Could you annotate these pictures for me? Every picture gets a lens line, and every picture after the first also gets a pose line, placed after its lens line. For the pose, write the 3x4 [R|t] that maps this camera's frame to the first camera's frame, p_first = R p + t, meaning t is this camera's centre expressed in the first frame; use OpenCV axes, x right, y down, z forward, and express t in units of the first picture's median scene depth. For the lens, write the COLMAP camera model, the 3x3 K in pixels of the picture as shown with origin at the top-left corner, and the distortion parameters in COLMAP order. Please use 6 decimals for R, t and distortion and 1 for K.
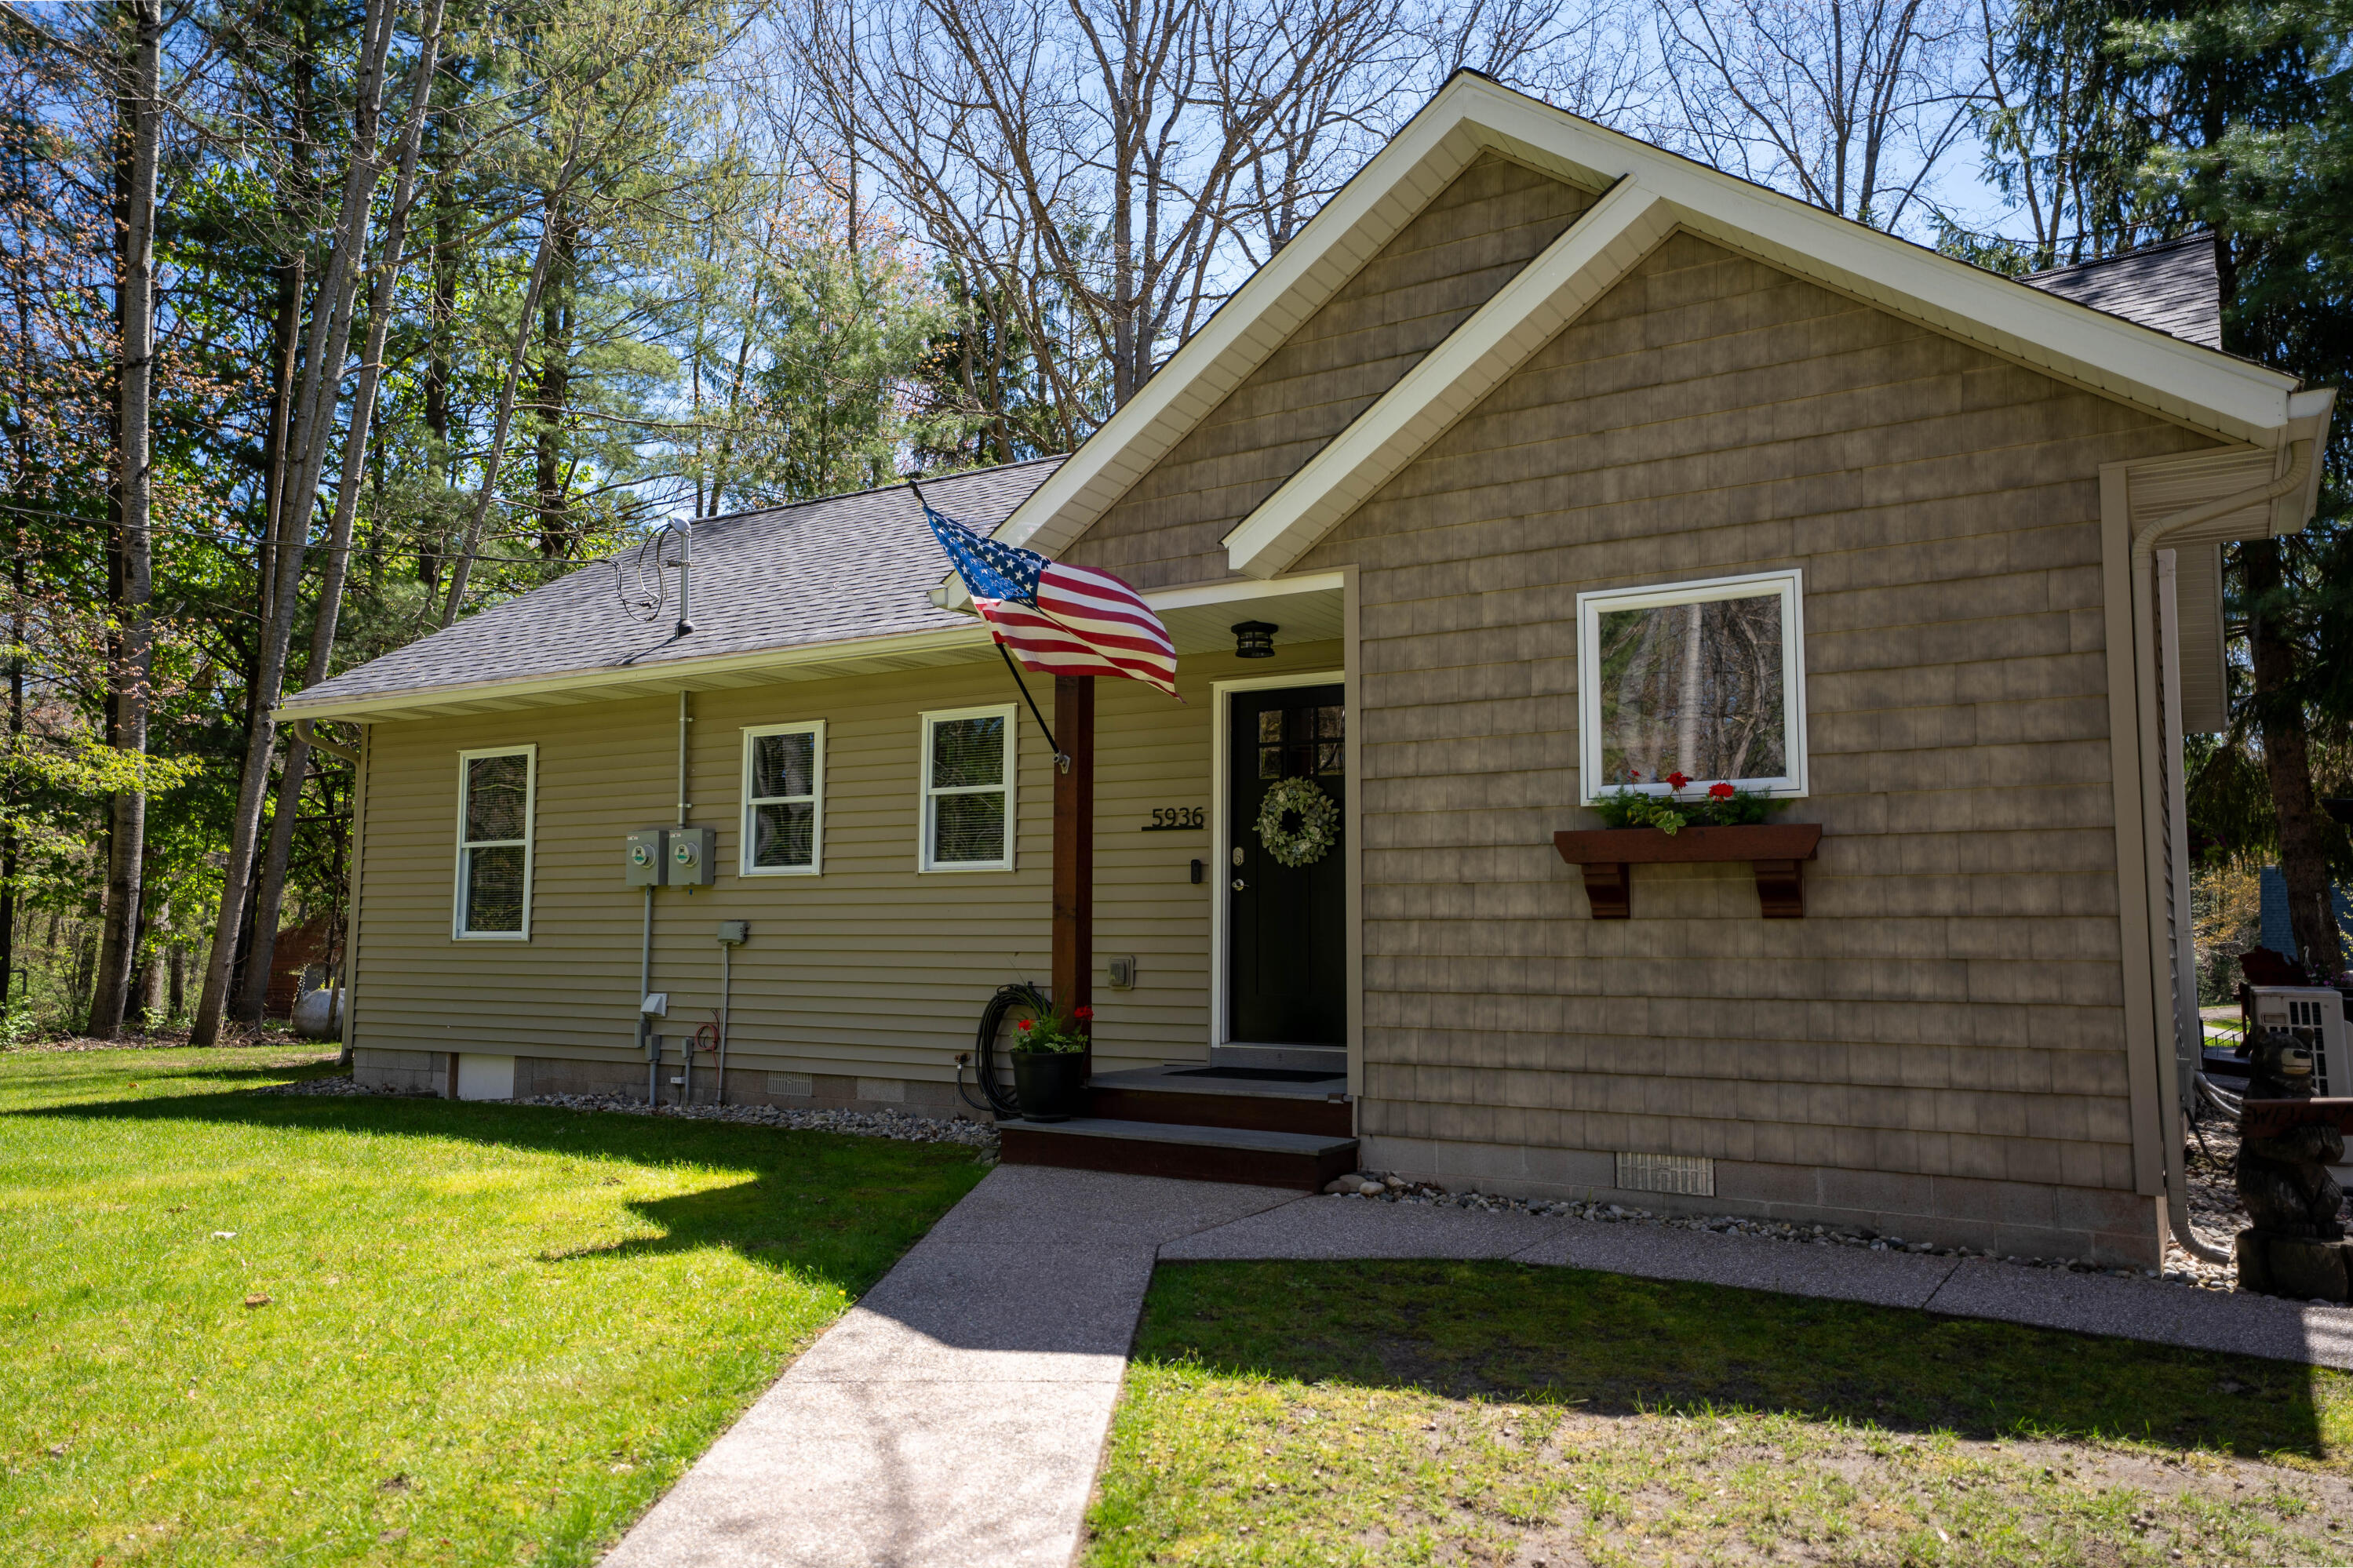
lens RADIAL K [[1699.3, 0, 1177.5], [0, 1699.3, 781.4], [0, 0, 1]] dist [0.062125, 0.002798]
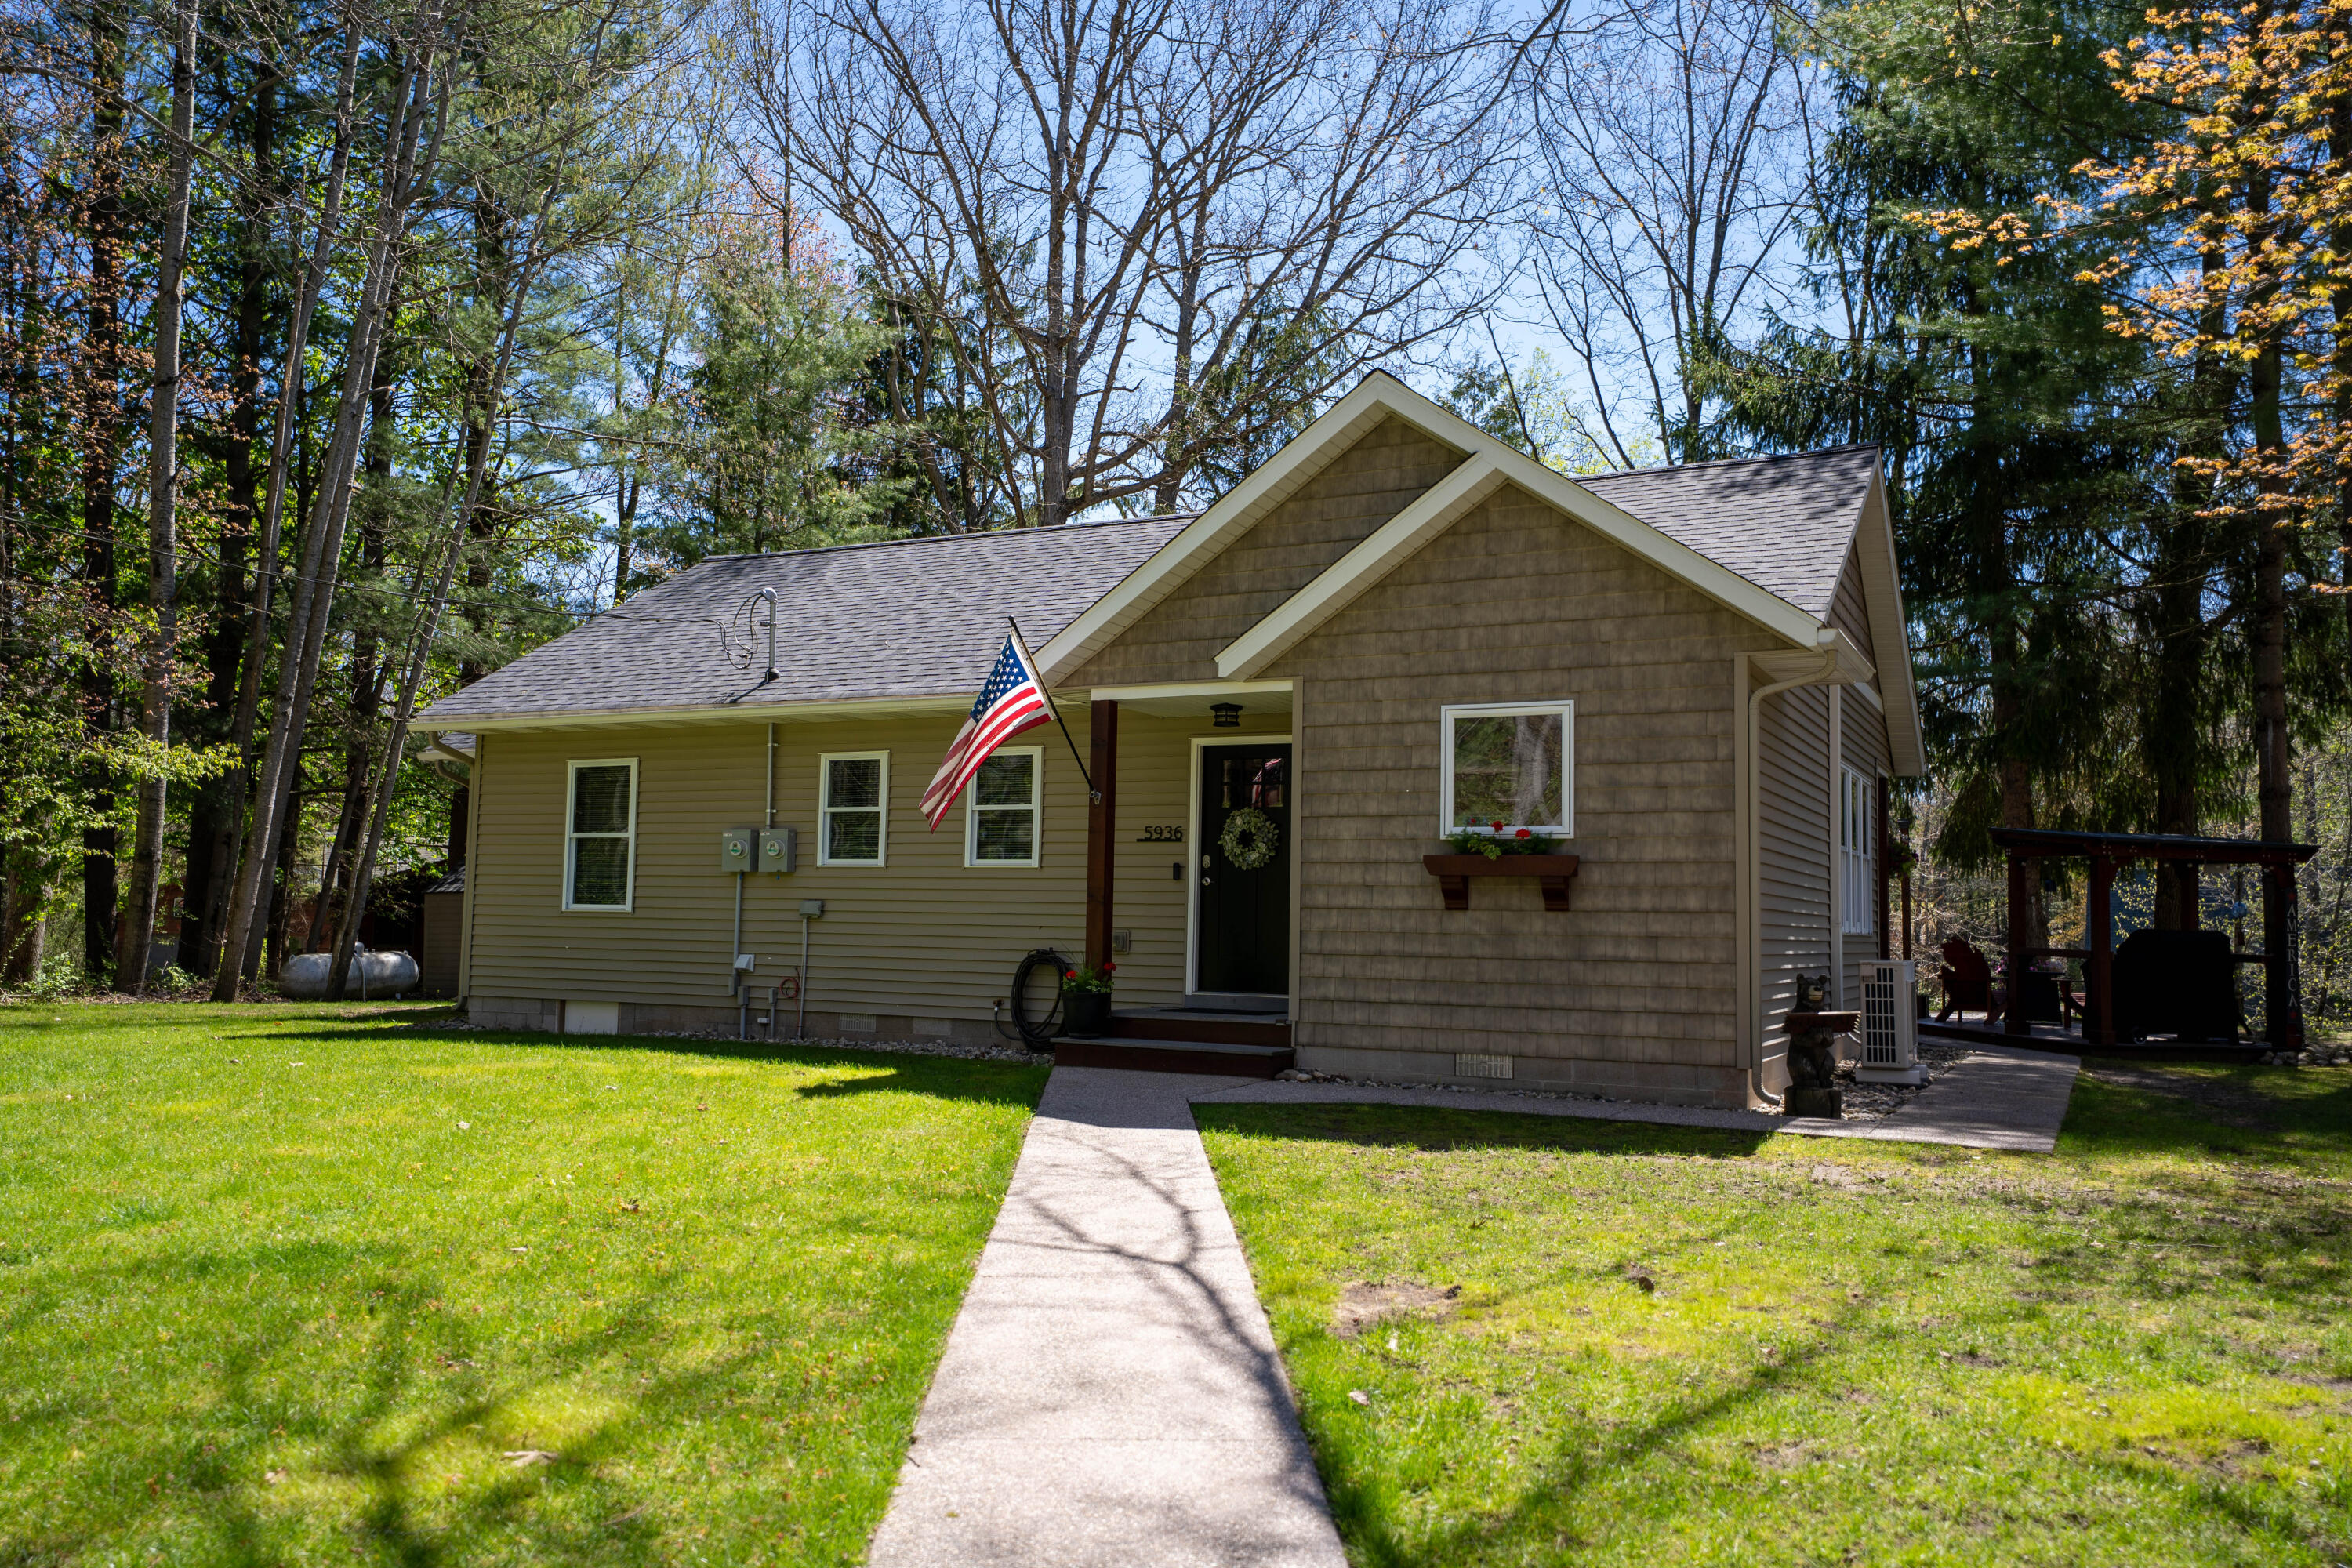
lens RADIAL K [[1889.5, 0, 1179.8], [0, 1889.5, 780.1], [0, 0, 1]] dist [0.076525, 0.004567]
pose [[0.996339, 0.021314, 0.082787, -0.115285], [-0.022776, 0.999600, 0.016748, -0.048321], [-0.082397, -0.018572, 0.996427, -0.555618]]
